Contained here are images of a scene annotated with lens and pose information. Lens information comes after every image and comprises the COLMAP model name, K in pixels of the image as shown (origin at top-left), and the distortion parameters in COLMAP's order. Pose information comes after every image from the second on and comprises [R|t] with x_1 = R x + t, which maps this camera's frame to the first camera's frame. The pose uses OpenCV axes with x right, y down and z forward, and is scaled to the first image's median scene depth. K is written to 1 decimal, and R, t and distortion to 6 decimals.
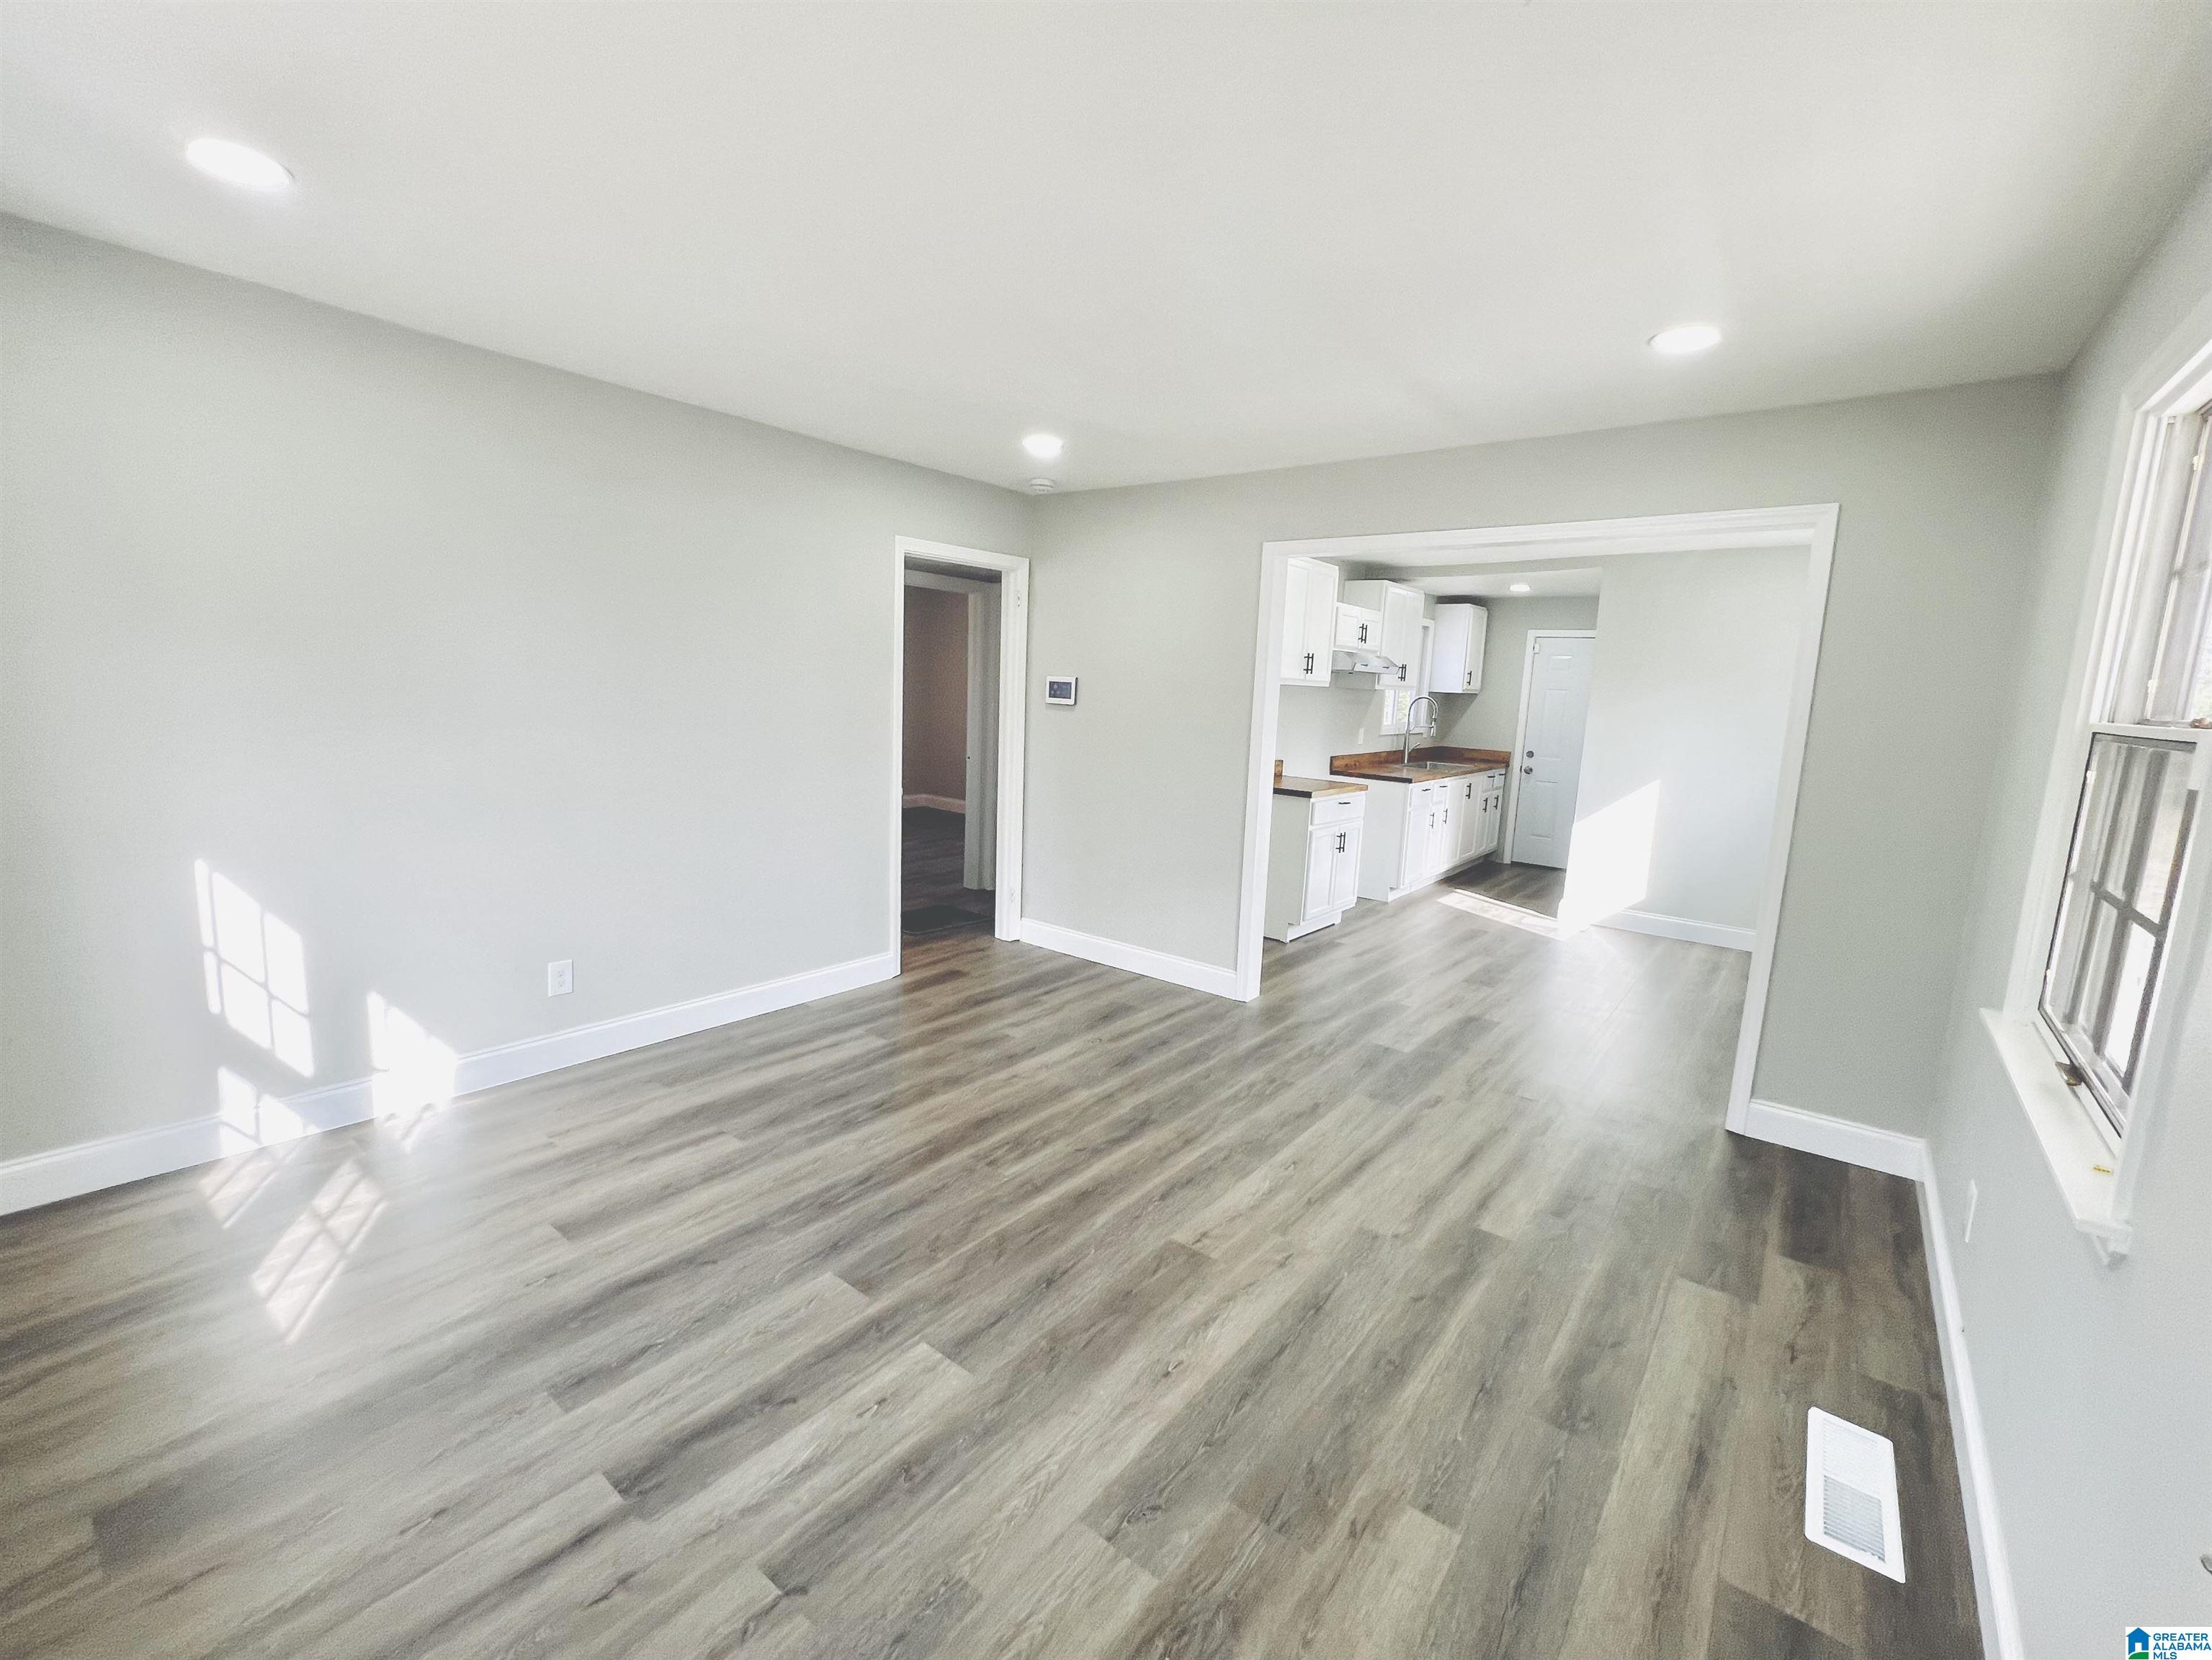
lens RADIAL K [[960.2, 0, 1109.1], [0, 960.2, 838.2], [0, 0, 1]] dist [0.001626, 0.000205]
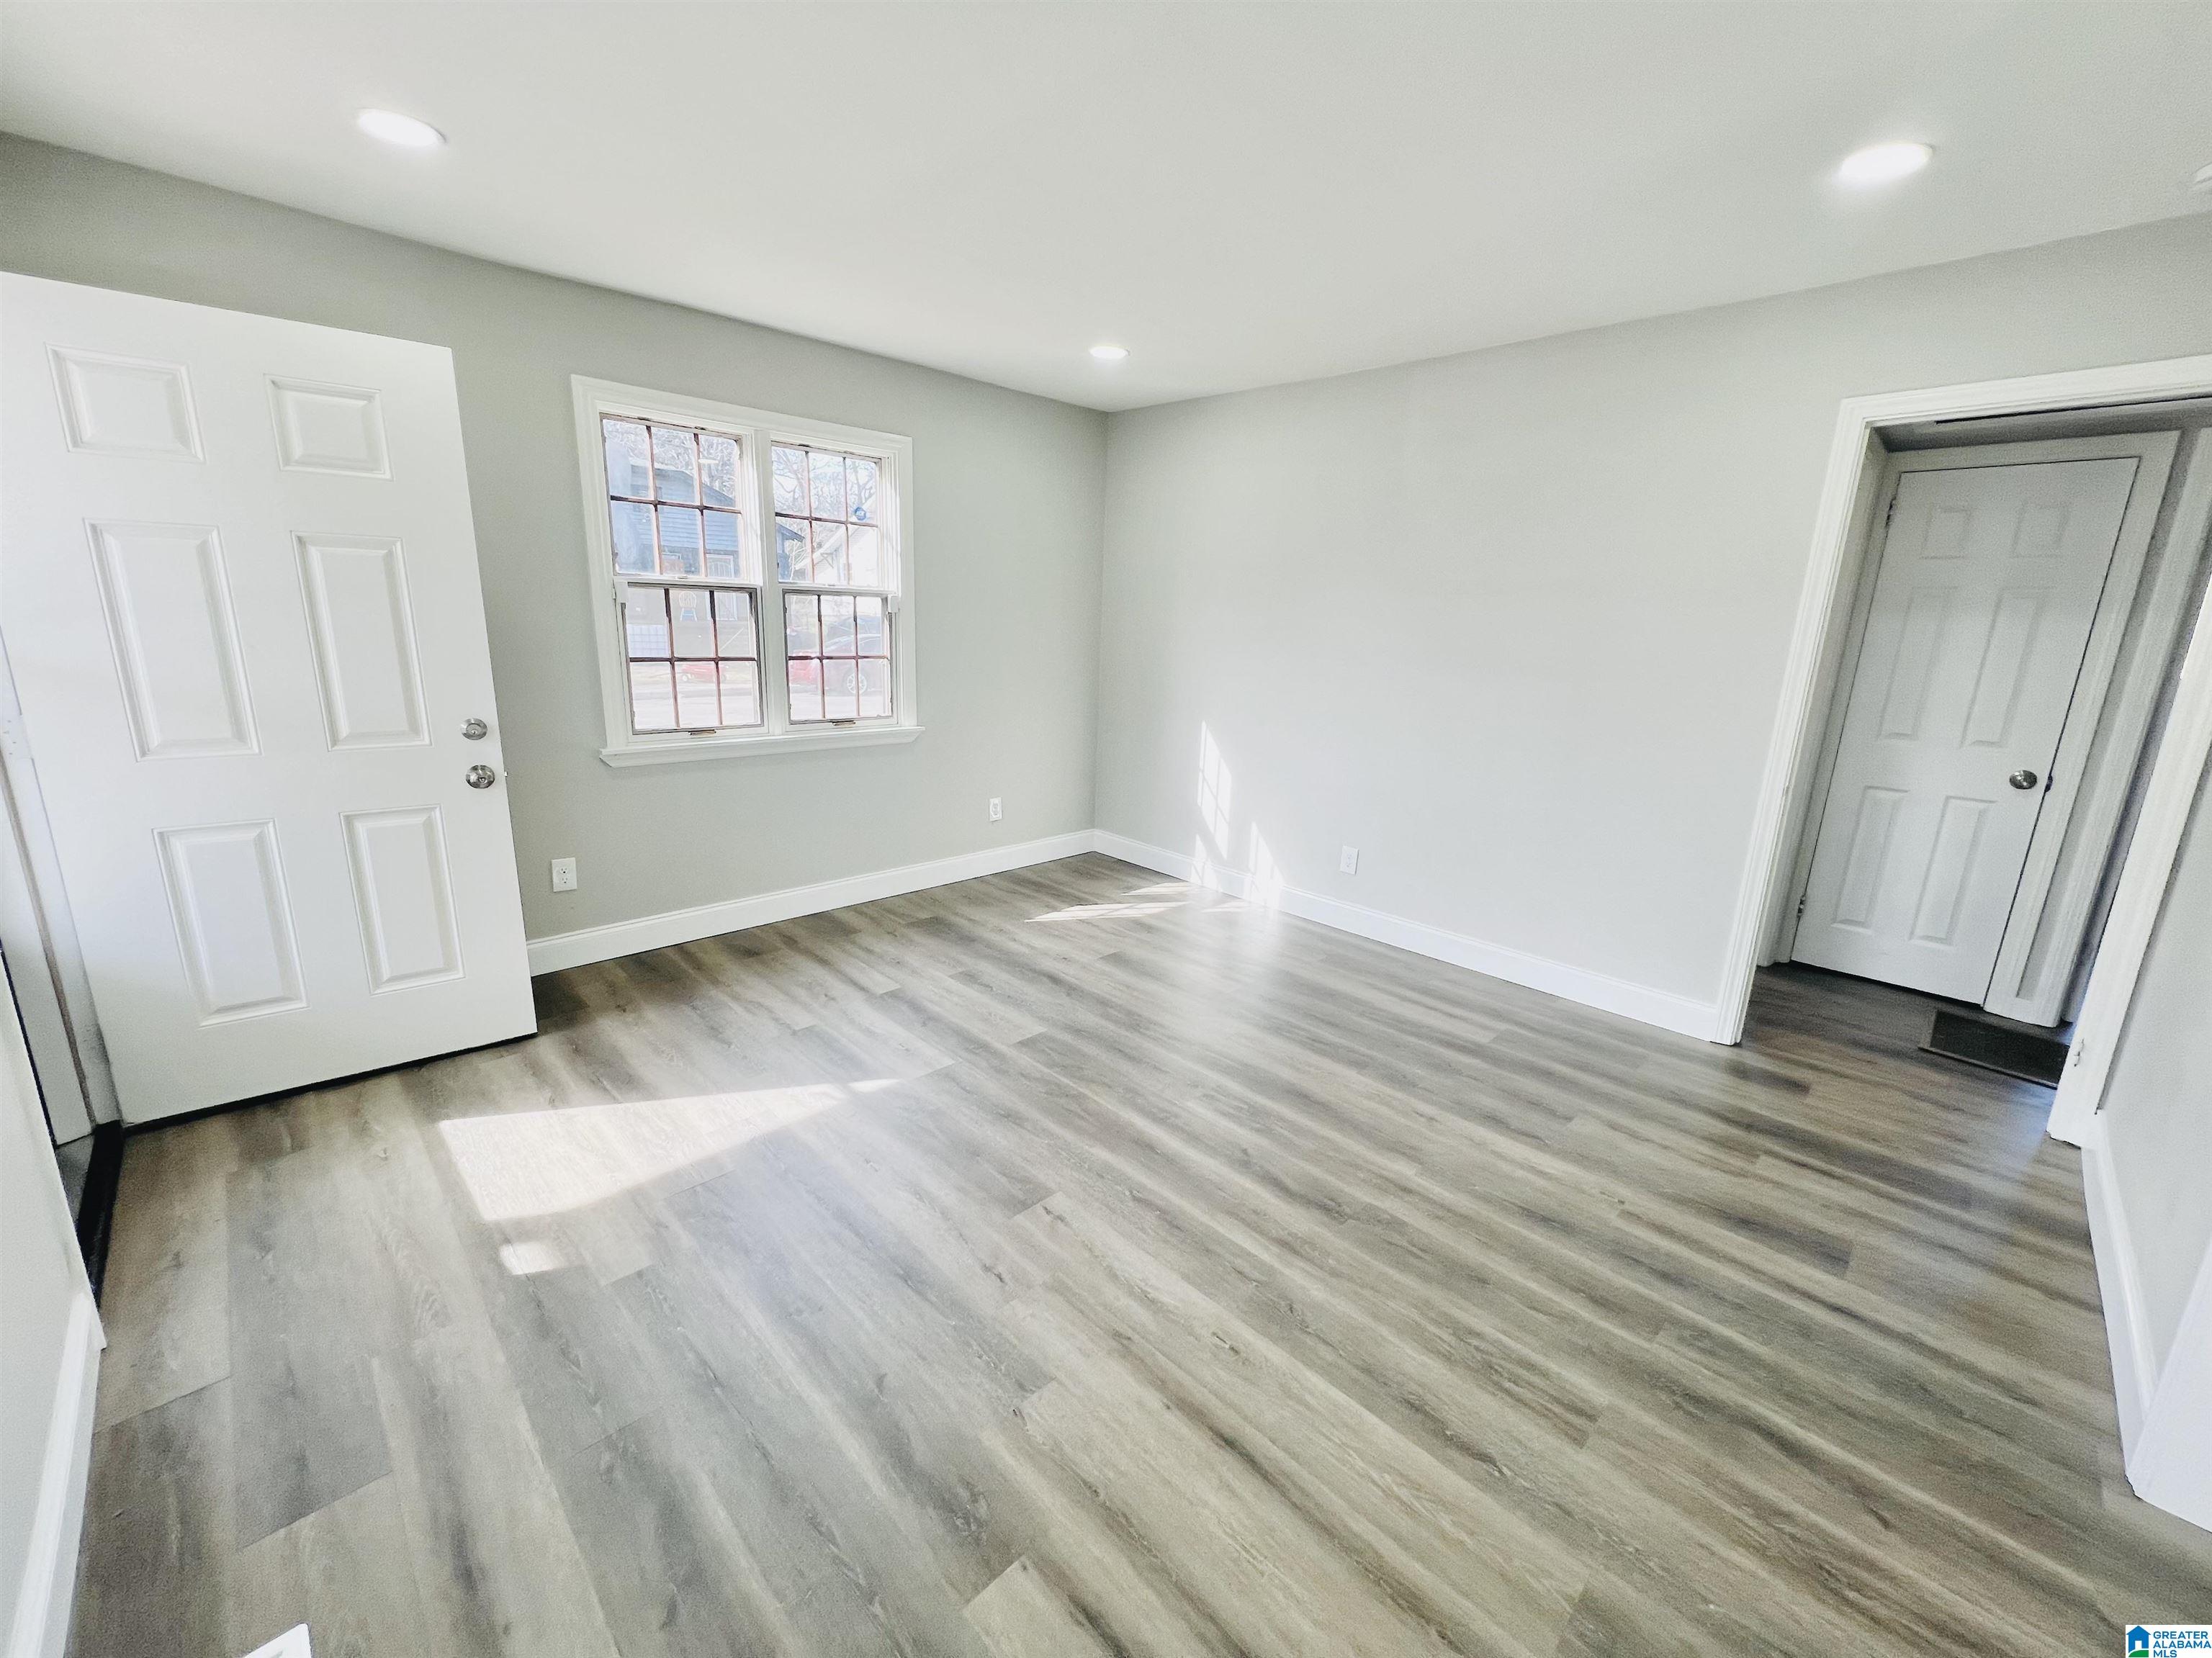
lens RADIAL K [[903.7, 0, 1117.4], [0, 903.7, 816.8], [0, 0, 1]] dist [0.004289, 0.000312]
pose [[-0.144531, 0.166105, -0.975459, 0.793821], [-0.195411, 0.961604, 0.192699, -0.101720], [0.970013, 0.218466, -0.106523, 1.009403]]
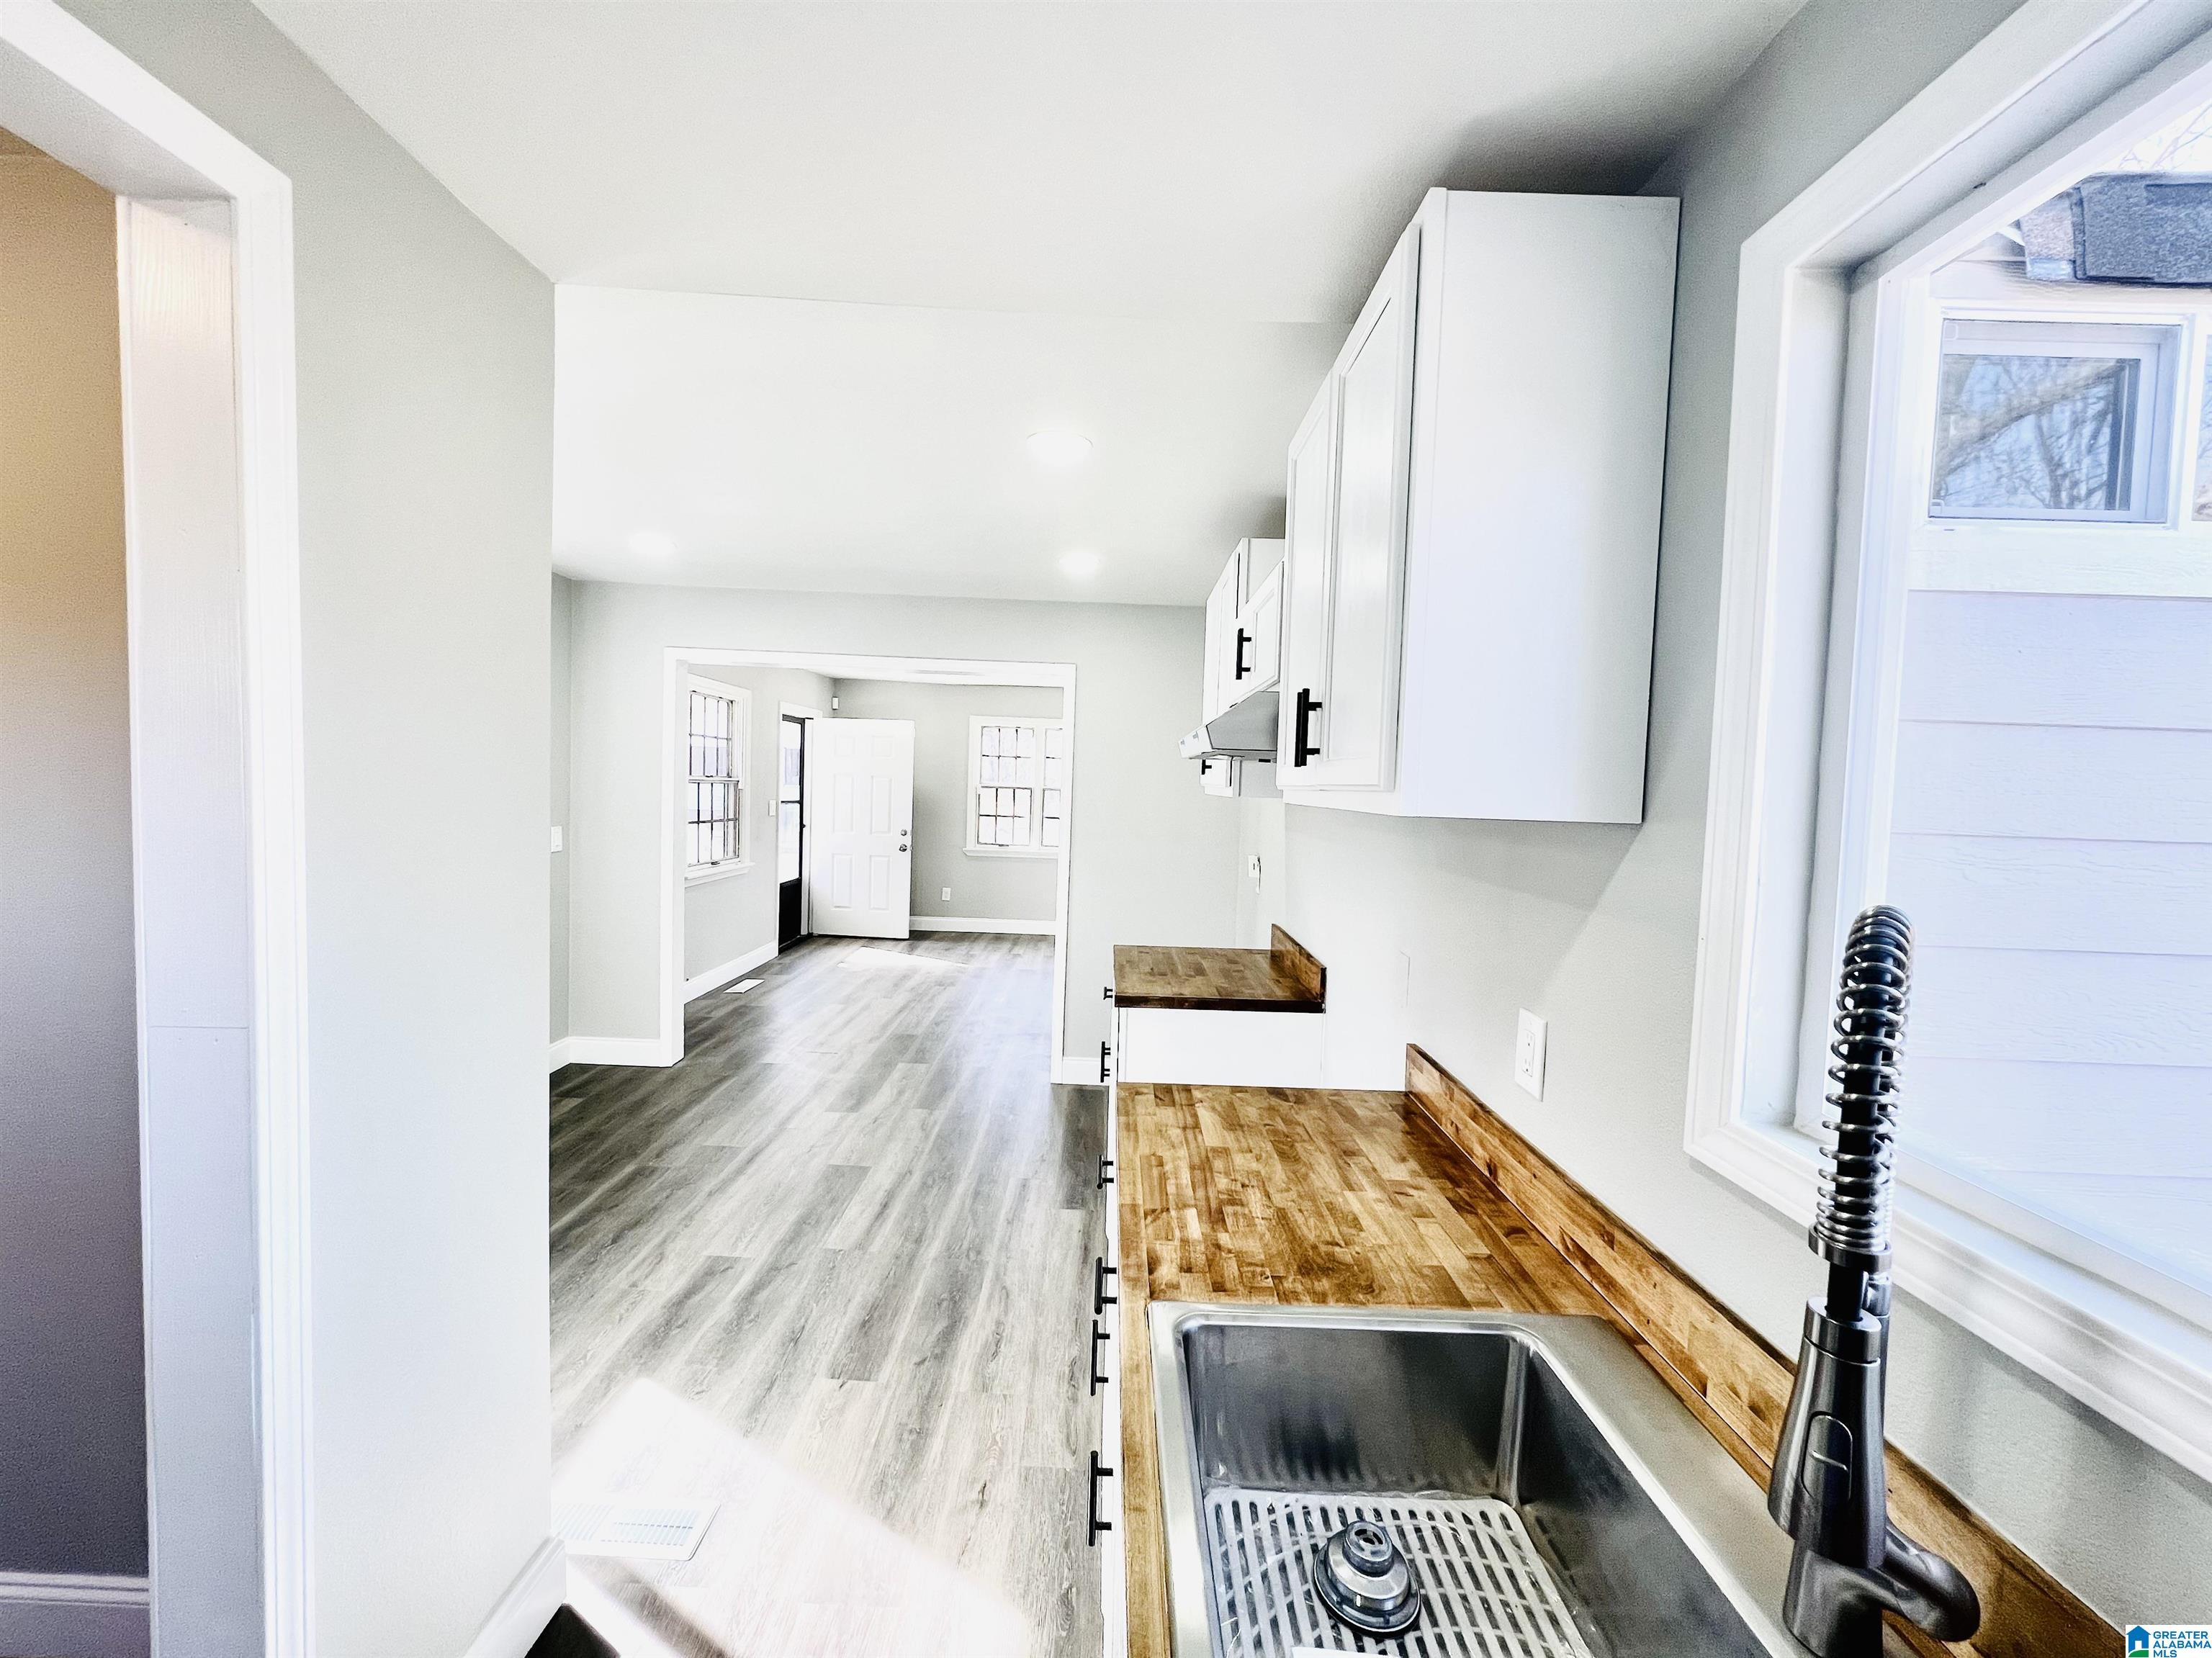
lens RADIAL K [[903.7, 0, 1091.1], [0, 903.7, 826.0], [0, 0, 1]] dist [0.004289, 0.000312]
pose [[-0.802396, -0.028986, -0.596088, 1.368184], [-0.144119, 0.978670, 0.146408, -0.496305], [0.579130, 0.203385, -0.789458, 3.340285]]
